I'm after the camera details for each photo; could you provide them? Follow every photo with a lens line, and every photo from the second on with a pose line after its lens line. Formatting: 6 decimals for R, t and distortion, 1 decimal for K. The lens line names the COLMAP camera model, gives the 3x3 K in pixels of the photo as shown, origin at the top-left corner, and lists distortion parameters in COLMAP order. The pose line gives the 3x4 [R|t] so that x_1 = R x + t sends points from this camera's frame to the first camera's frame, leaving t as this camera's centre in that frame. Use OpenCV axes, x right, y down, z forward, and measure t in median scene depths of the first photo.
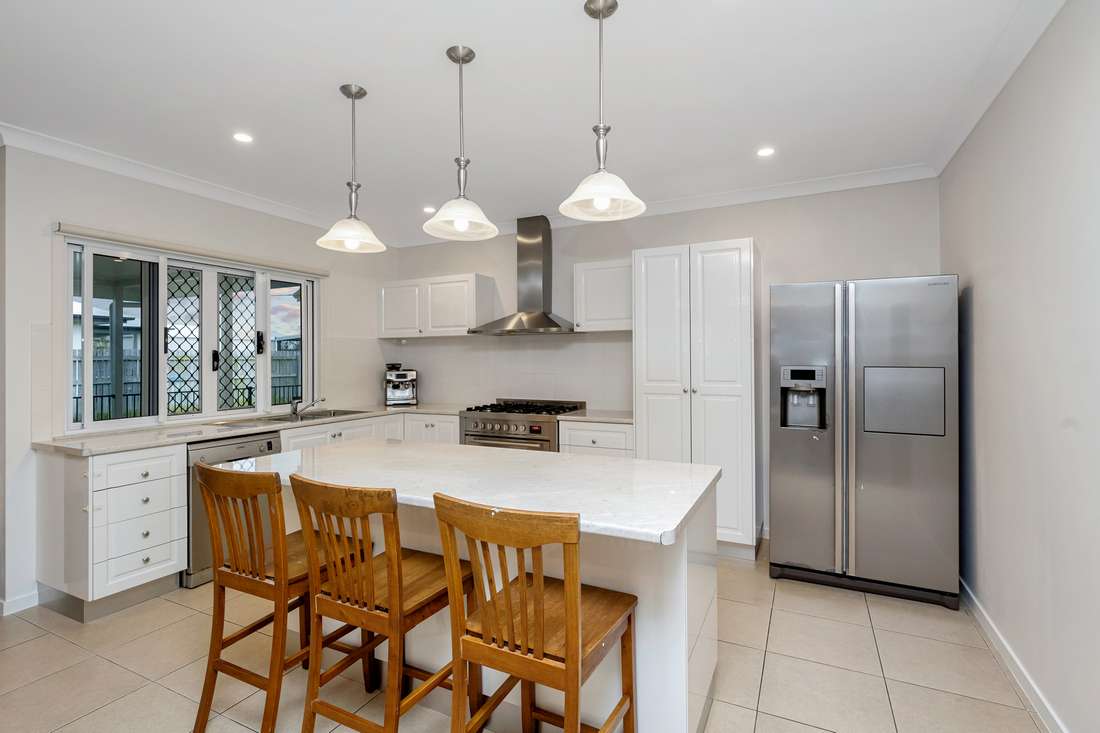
lens RADIAL K [[524.4, 0, 549.3], [0, 524.4, 359.2], [0, 0, 1]] dist [-0.000810, -0.000036]
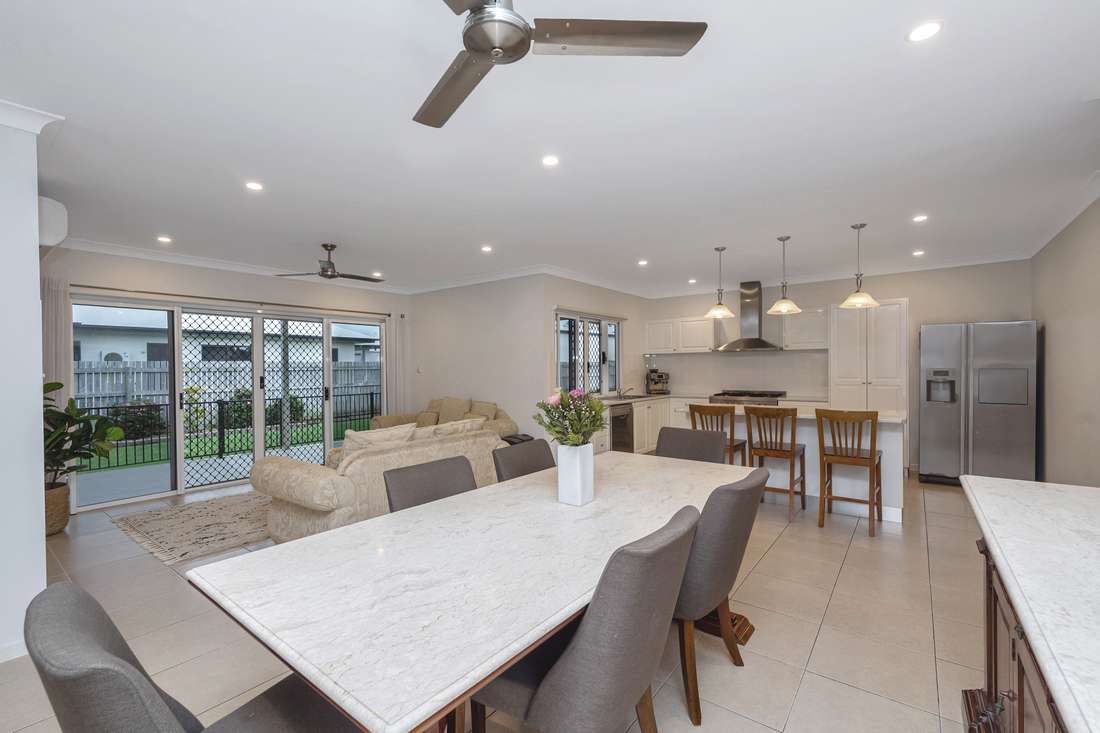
lens RADIAL K [[474.3, 0, 549.7], [0, 474.3, 370.8], [0, 0, 1]] dist [-0.001072, -0.000098]
pose [[0.980205, -0.003282, -0.197959, -0.396875], [0.004620, 0.999969, 0.006298, 0.003809], [0.197932, -0.007088, 0.980190, -0.673161]]
